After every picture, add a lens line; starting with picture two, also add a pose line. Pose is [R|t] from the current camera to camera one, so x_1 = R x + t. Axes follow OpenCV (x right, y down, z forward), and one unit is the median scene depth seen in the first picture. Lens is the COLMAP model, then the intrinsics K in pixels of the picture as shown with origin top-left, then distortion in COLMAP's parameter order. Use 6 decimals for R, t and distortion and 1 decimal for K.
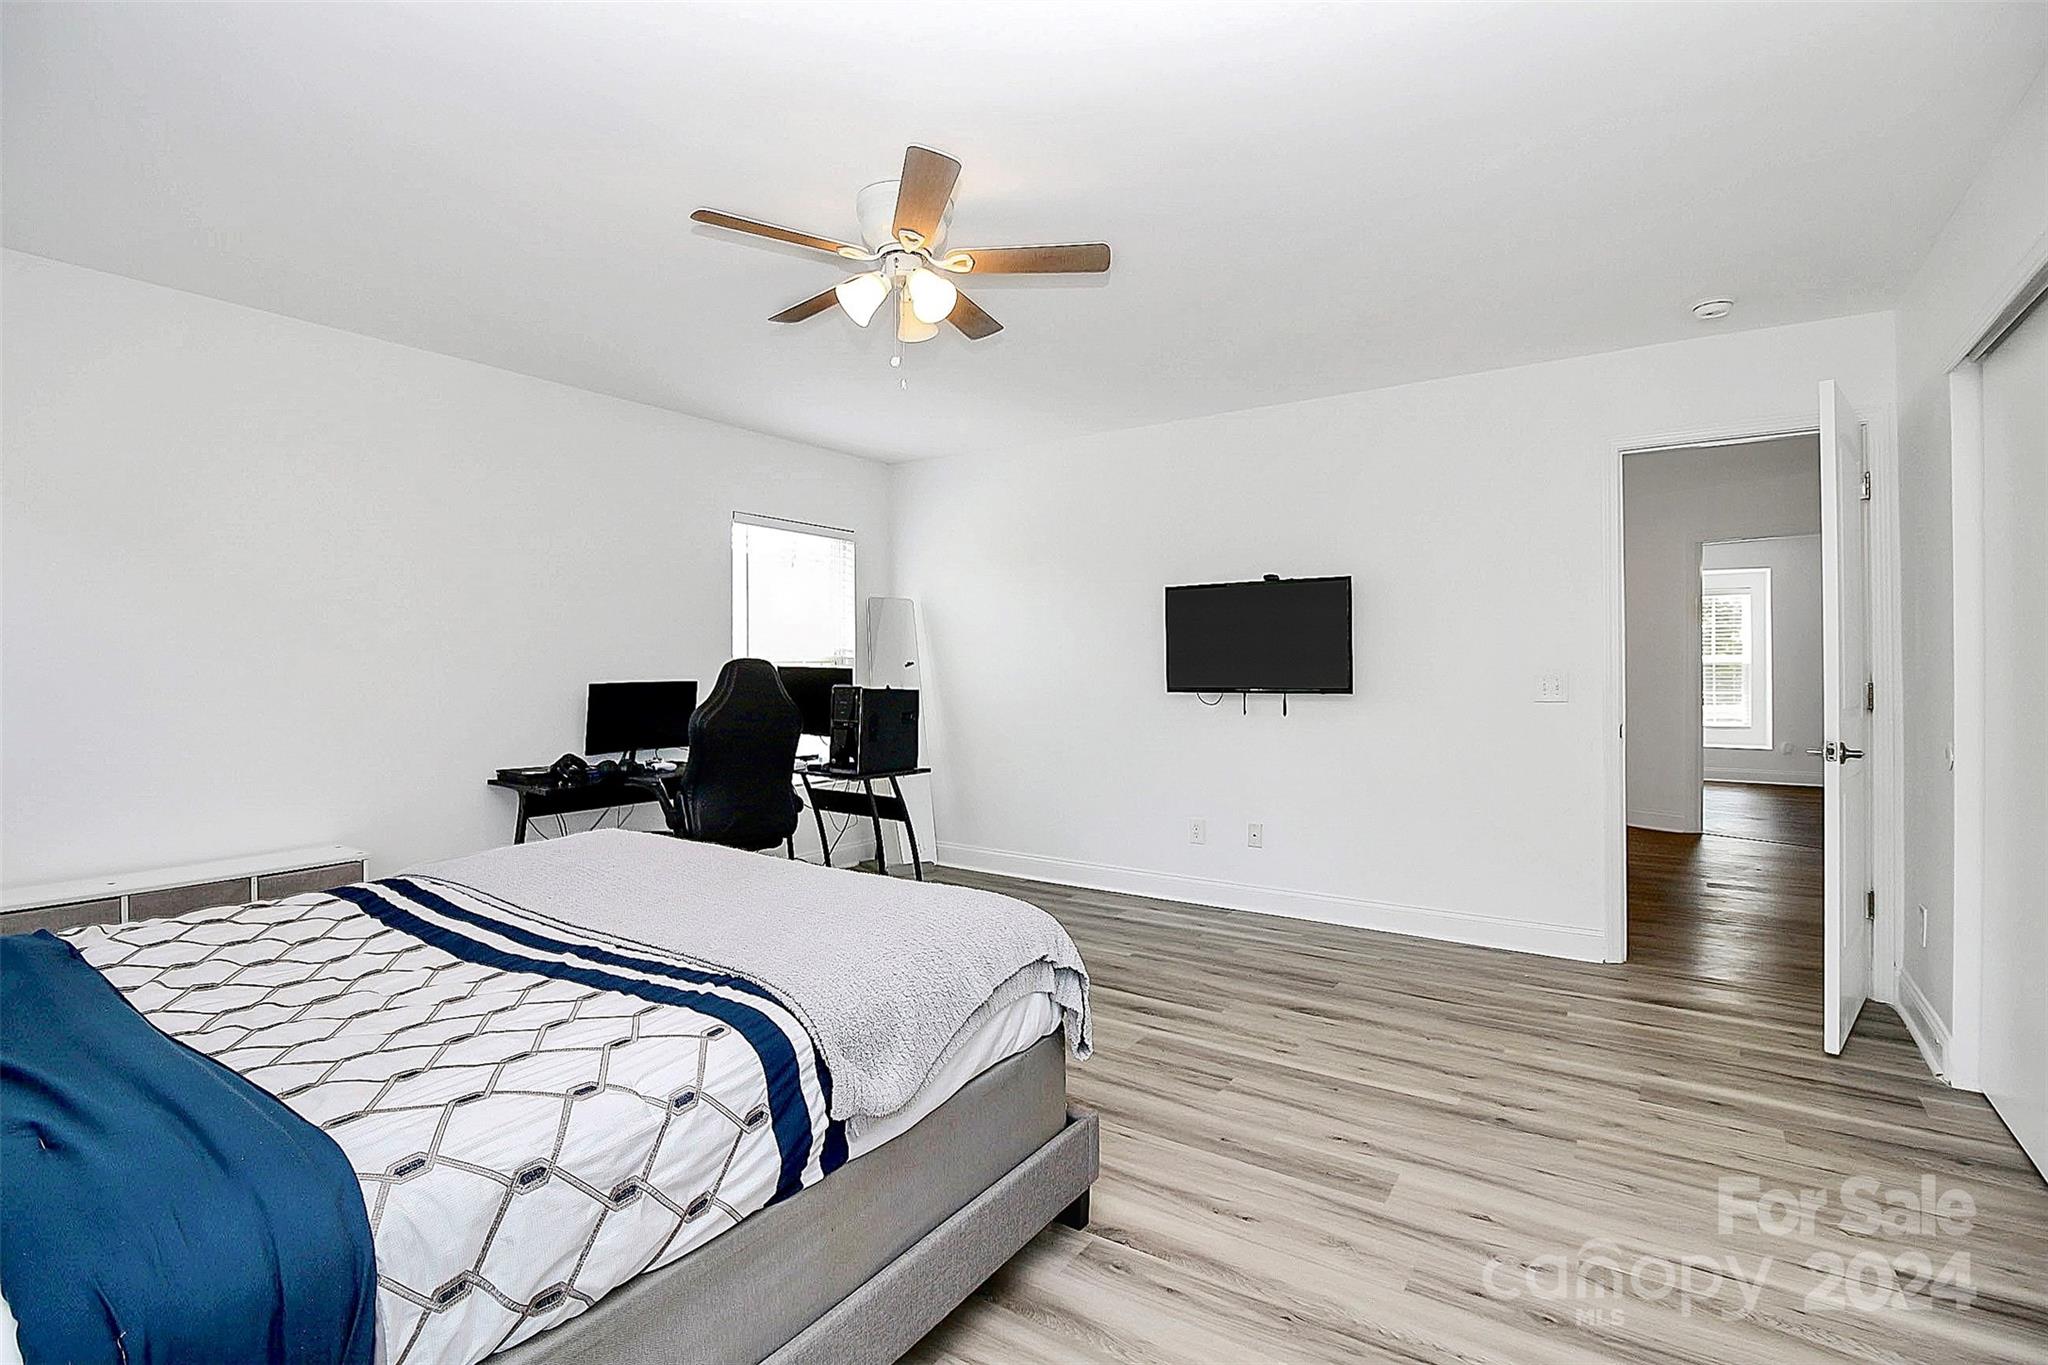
lens RADIAL K [[955.6, 0, 1023.4], [0, 955.6, 677.3], [0, 0, 1]] dist [-0.019772, -0.001094]
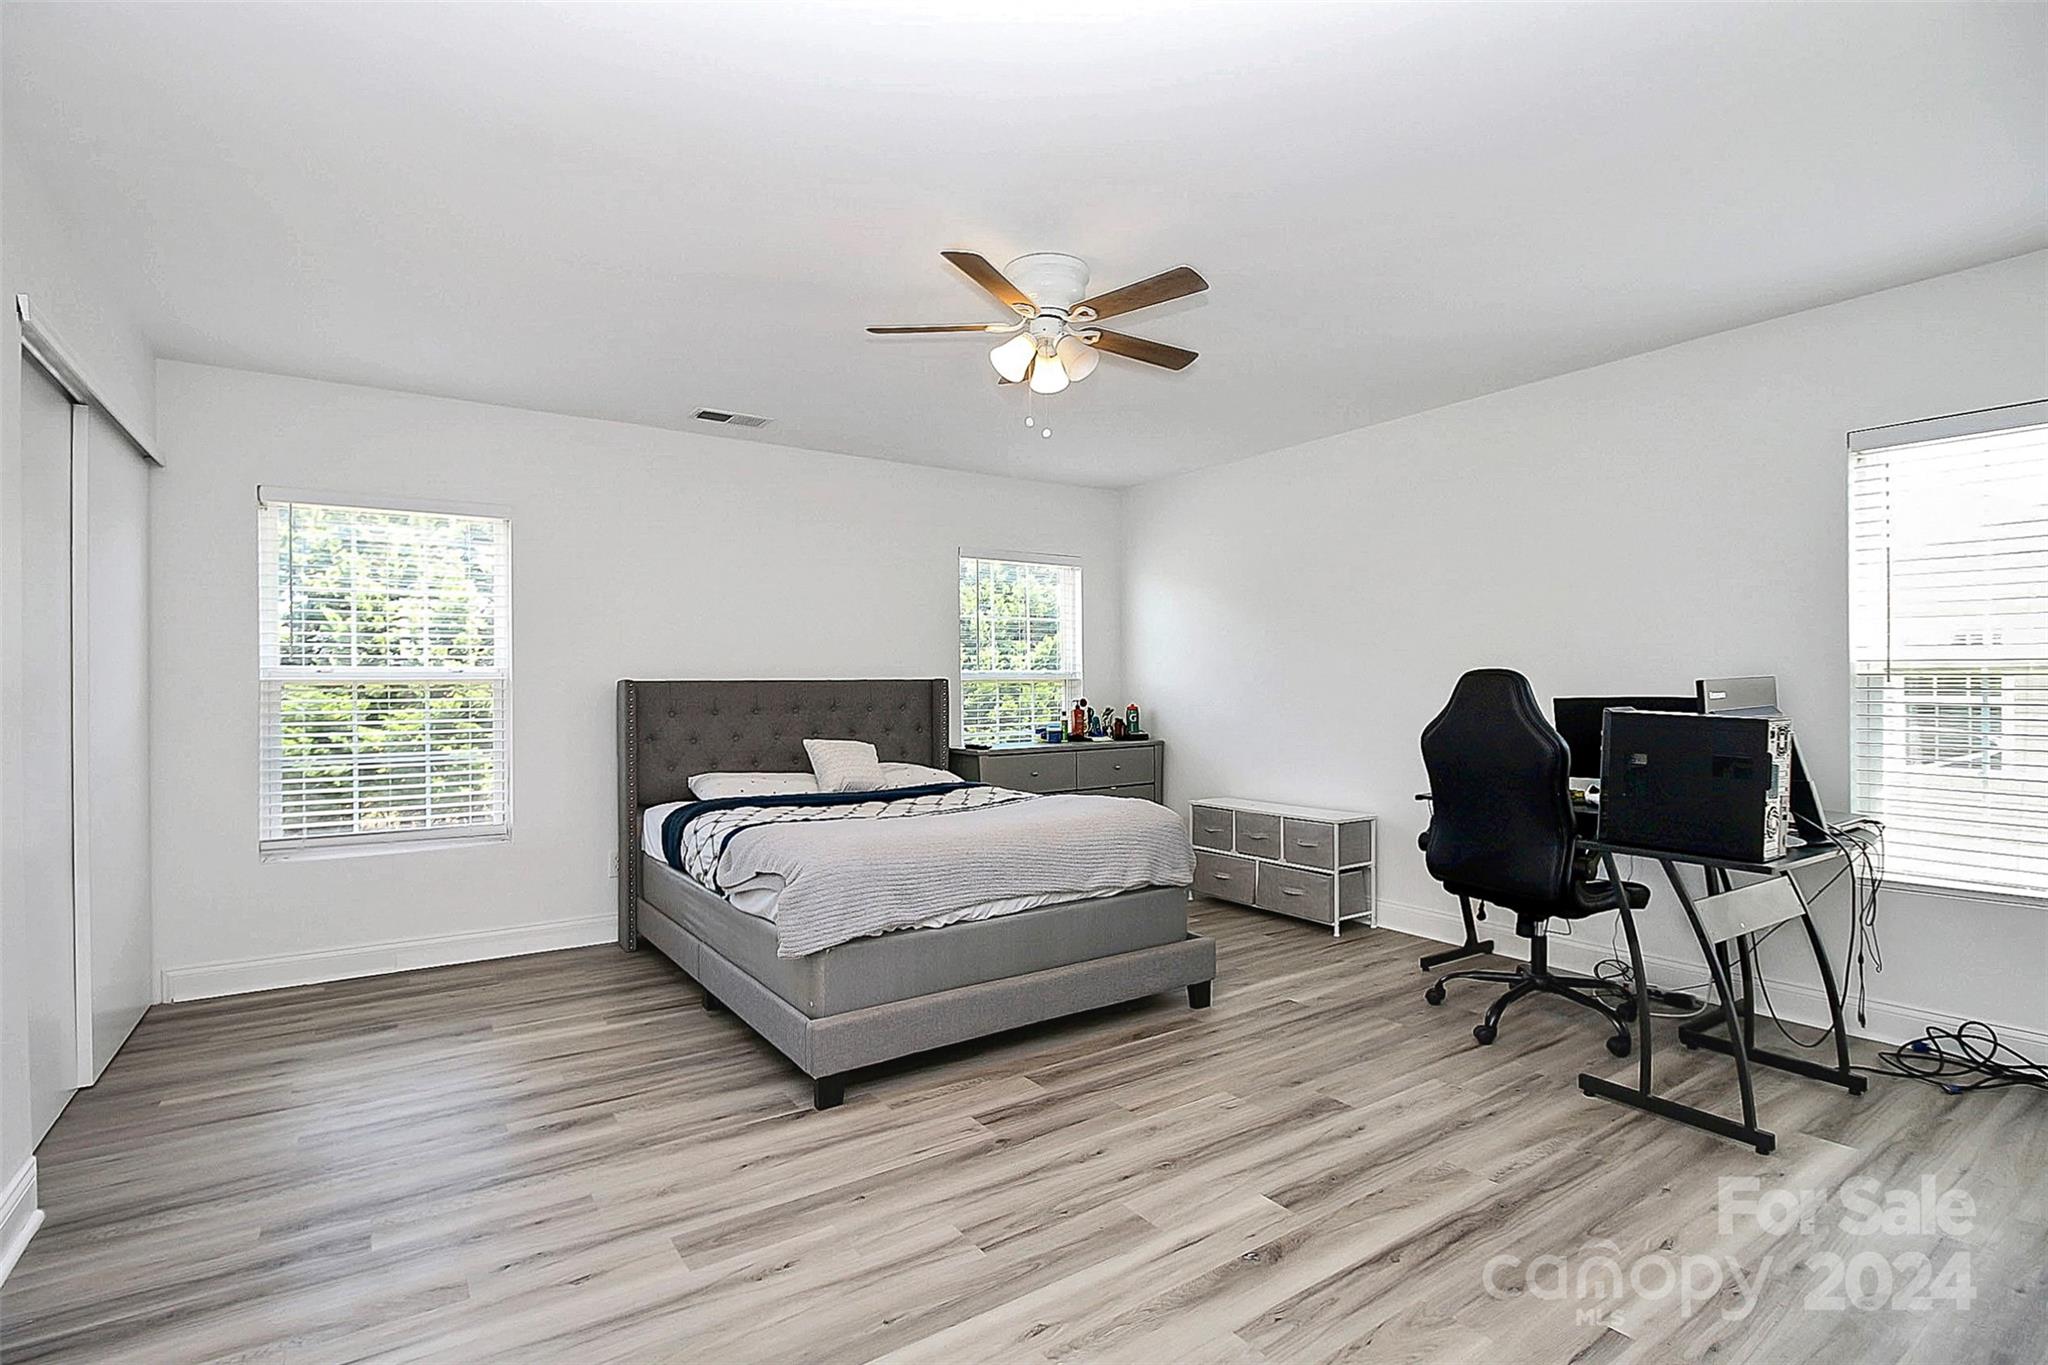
lens RADIAL K [[955.6, 0, 1019.4], [0, 955.6, 685.6], [0, 0, 1]] dist [-0.019772, -0.001094]
pose [[-0.362627, -0.001383, -0.931933, 0.891710], [-0.002856, 0.999996, -0.000373, -0.008781], [0.931930, 0.002526, -0.362630, 1.298197]]
